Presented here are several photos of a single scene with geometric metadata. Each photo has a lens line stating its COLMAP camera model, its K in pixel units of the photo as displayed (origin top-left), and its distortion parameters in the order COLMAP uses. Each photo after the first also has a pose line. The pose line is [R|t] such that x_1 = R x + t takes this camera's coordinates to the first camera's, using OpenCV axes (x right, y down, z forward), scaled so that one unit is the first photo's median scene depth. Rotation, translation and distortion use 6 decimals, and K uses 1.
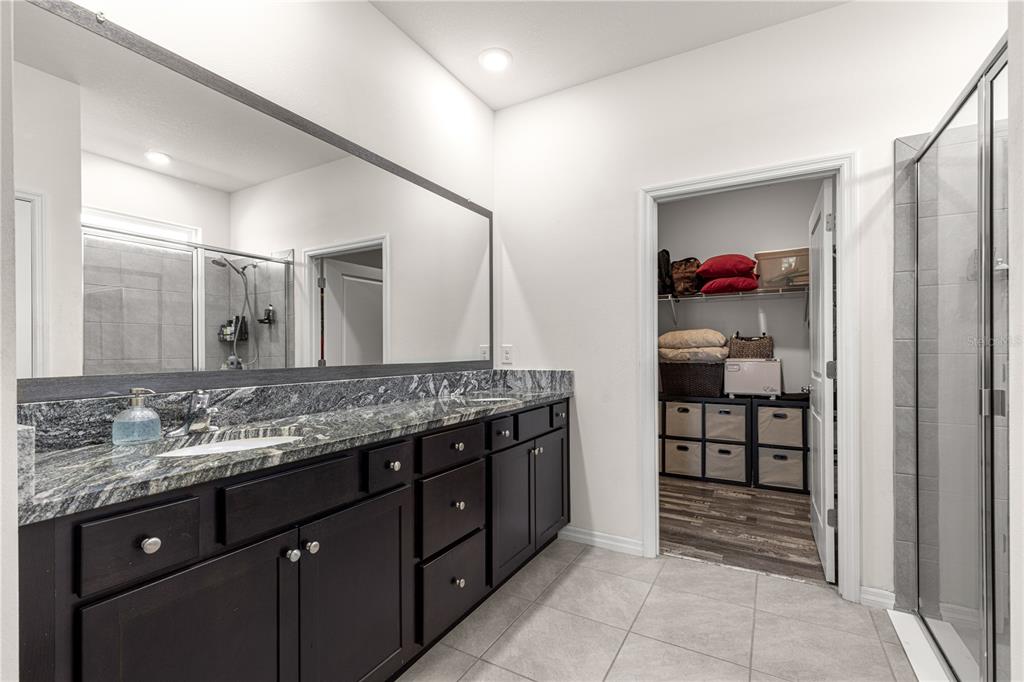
lens RADIAL K [[458.5, 0, 510.0], [0, 458.5, 347.1], [0, 0, 1]] dist [0.000477, -0.000744]
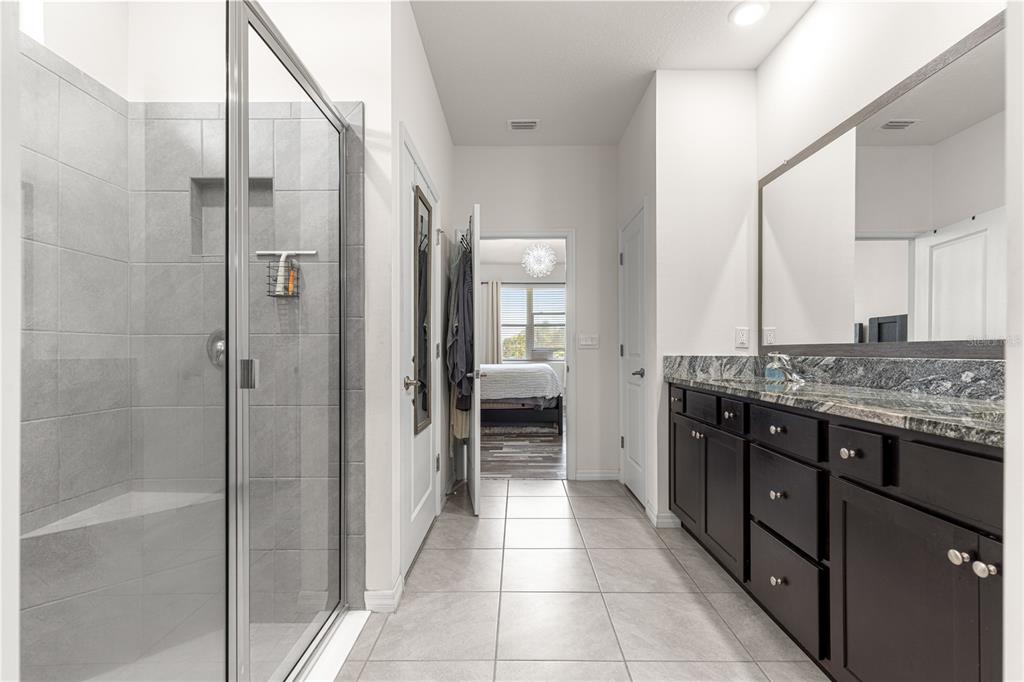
lens RADIAL K [[458.5, 0, 510.0], [0, 458.5, 347.1], [0, 0, 1]] dist [0.000477, -0.000744]
pose [[-0.875646, 0.000772, -0.482953, 0.535958], [0.008670, 0.999863, -0.014121, 0.043286], [0.482876, -0.016552, -0.875532, 1.056212]]
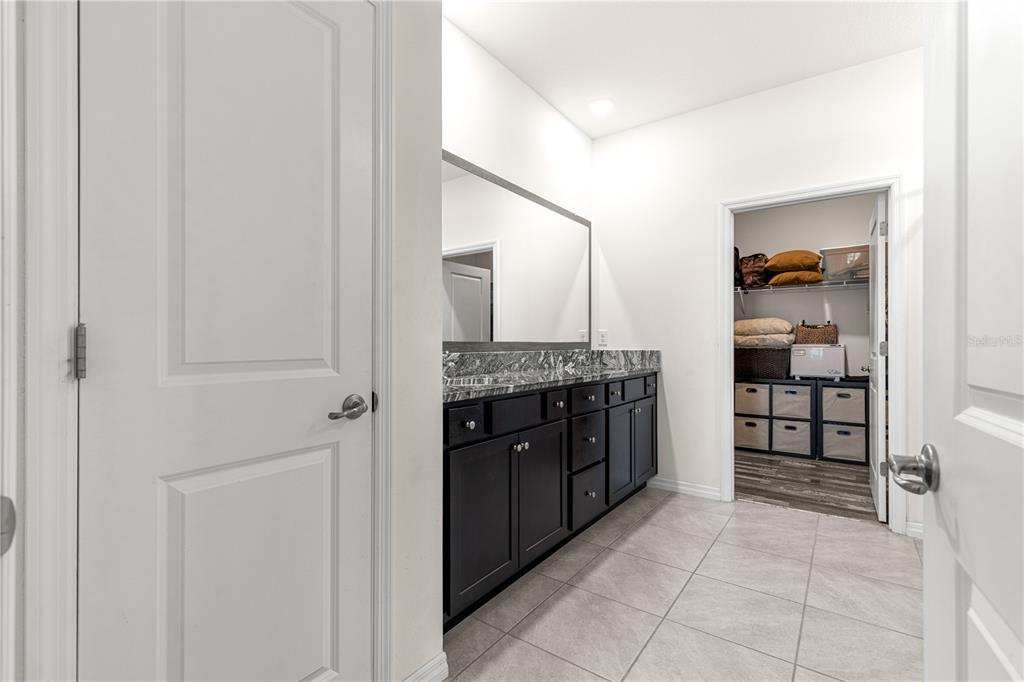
lens RADIAL K [[462.9, 0, 506.6], [0, 462.9, 339.8], [0, 0, 1]] dist [-0.000492, -0.000230]
pose [[0.993816, 0.004120, -0.110962, -0.147015], [-0.004132, 0.999991, 0.000123, 0.026842], [0.110961, 0.000336, 0.993825, -0.304473]]
